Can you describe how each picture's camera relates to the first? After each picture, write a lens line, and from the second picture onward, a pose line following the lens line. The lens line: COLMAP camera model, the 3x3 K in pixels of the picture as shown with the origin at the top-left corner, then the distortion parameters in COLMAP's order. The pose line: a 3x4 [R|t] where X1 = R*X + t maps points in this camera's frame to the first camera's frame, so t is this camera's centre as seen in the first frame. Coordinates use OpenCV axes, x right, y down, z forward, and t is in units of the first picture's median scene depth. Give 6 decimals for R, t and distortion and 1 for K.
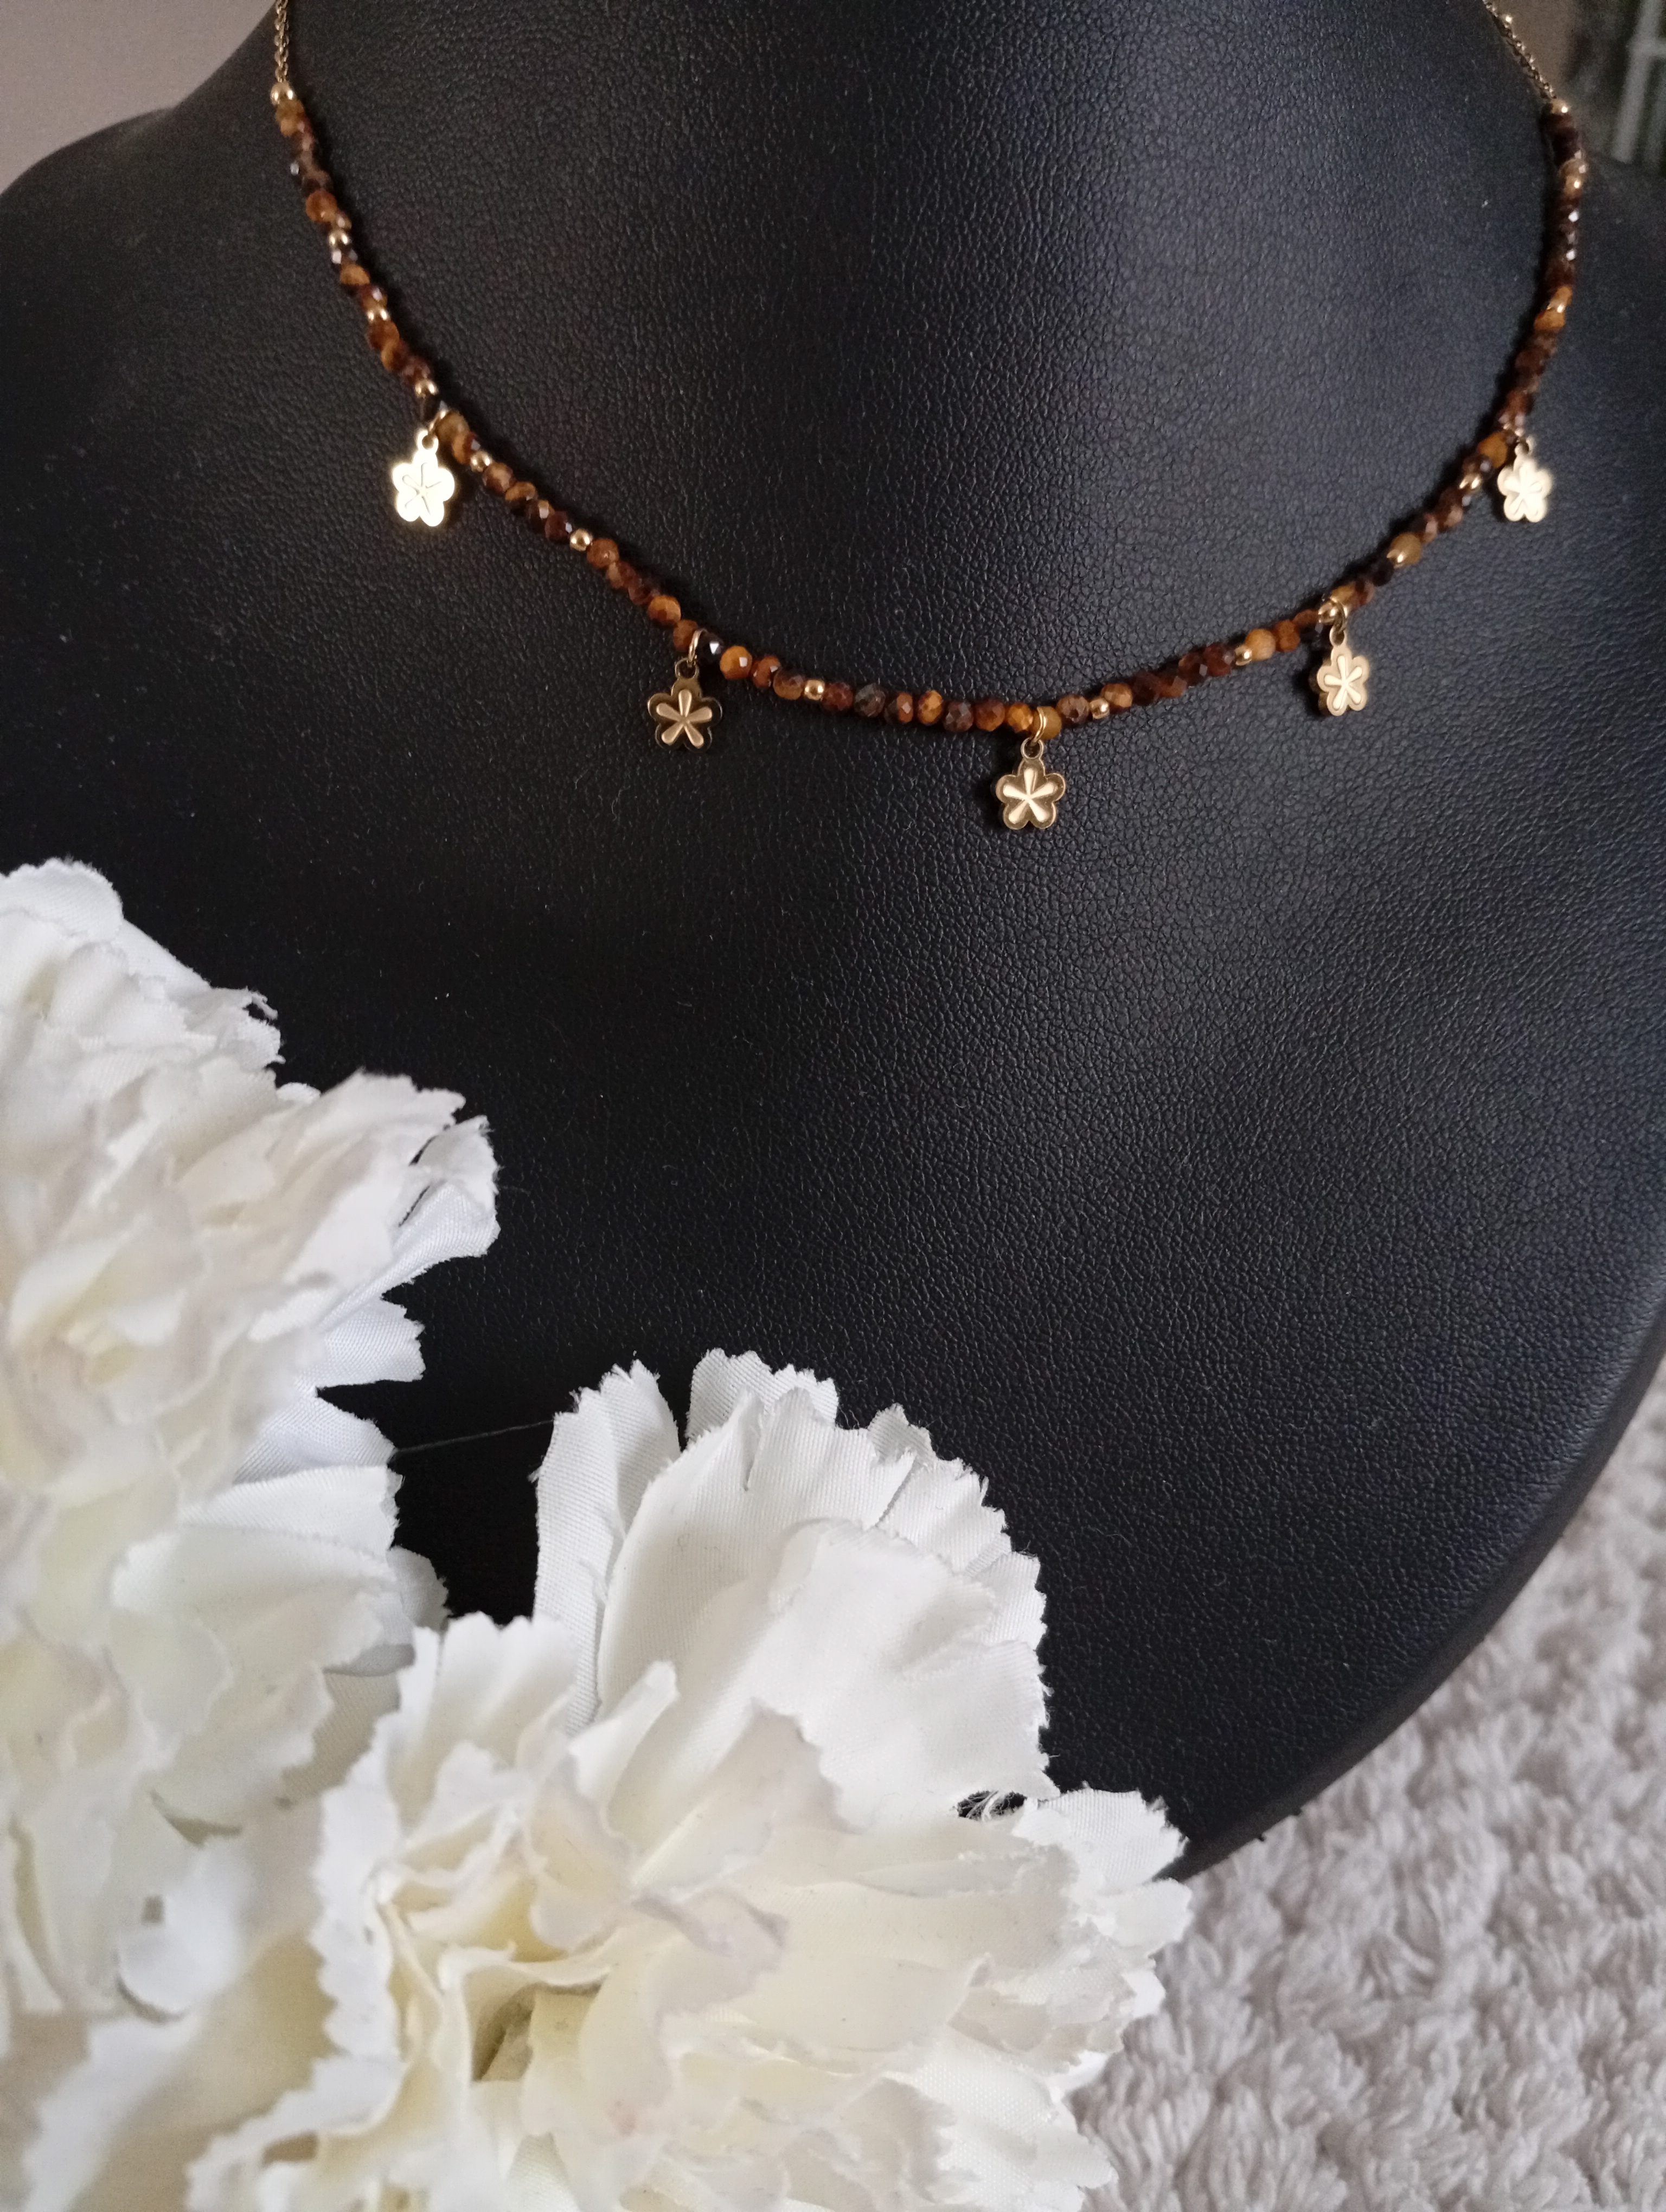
lens RADIAL K [[1729.6, 0, 808.6], [0, 1729.6, 1111.9], [0, 0, 1]] dist [0.114534, -0.326190]
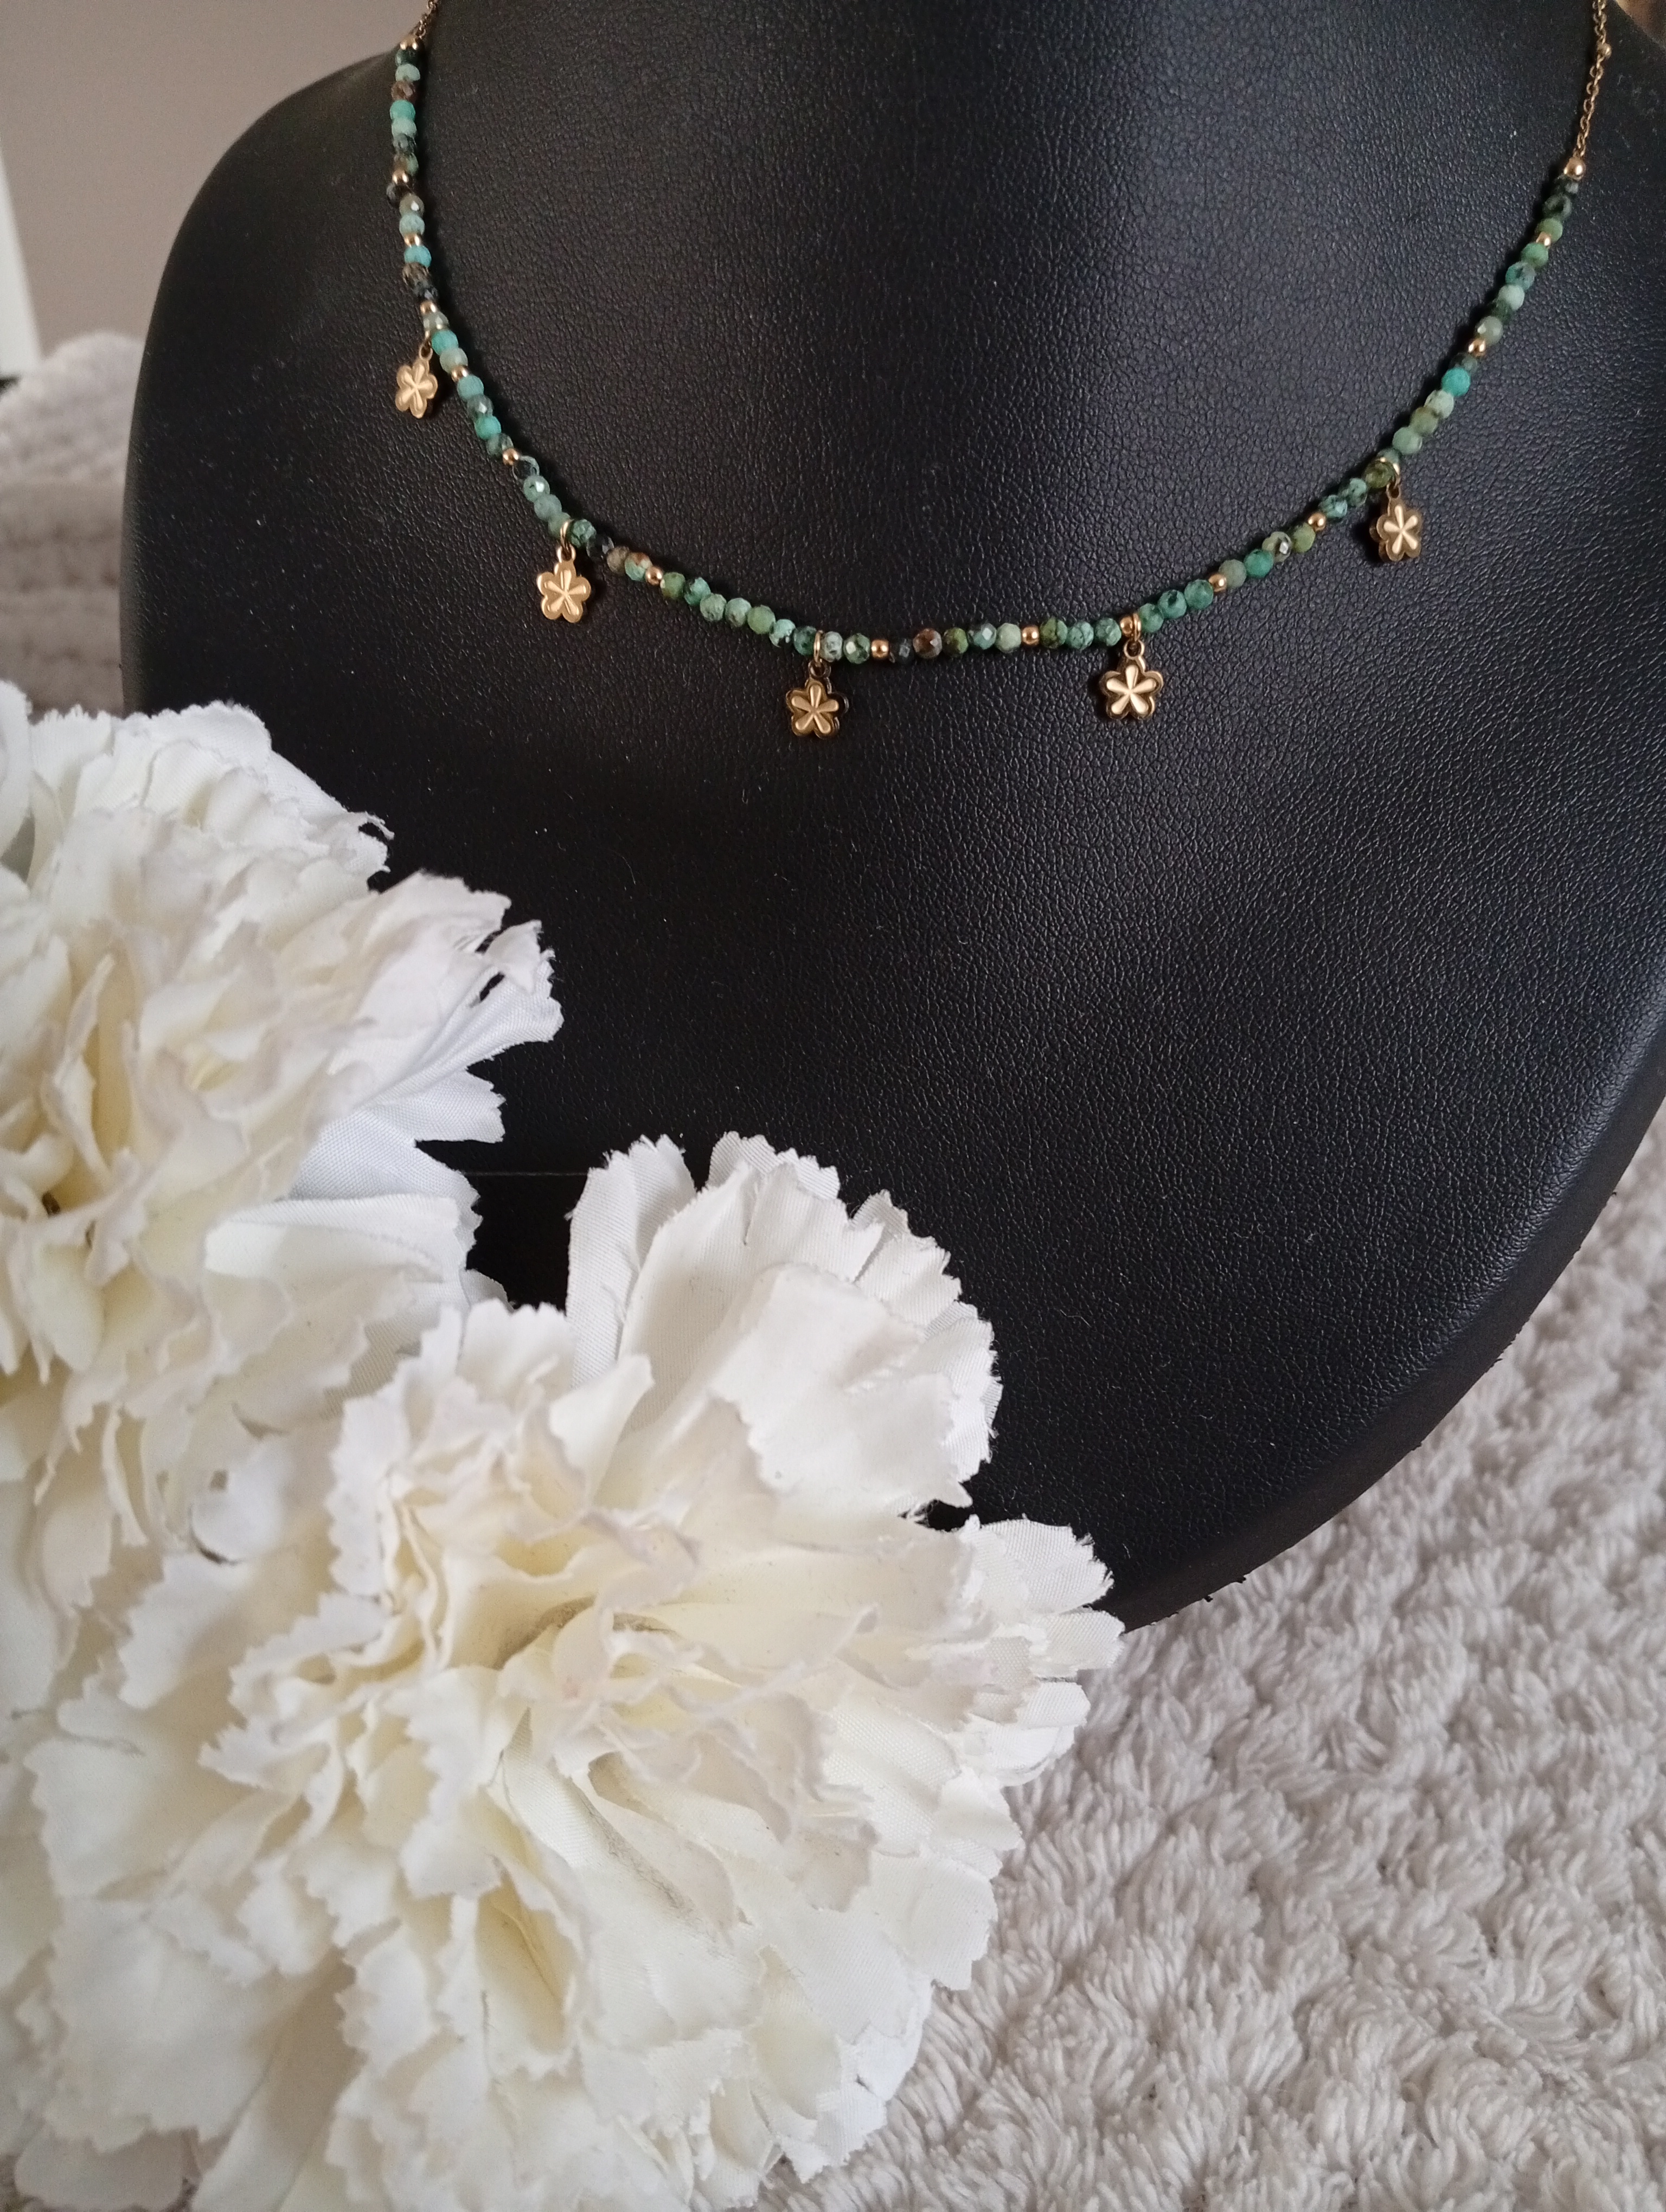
lens RADIAL K [[1701.3, 0, 804.4], [0, 1701.3, 1103.2], [0, 0, 1]] dist [0.110418, -0.301296]
pose [[0.987437, 0.061502, -0.145555, 0.154453], [-0.053321, 0.996806, 0.059457, 0.041555], [0.148747, -0.050948, 0.987562, -0.152766]]
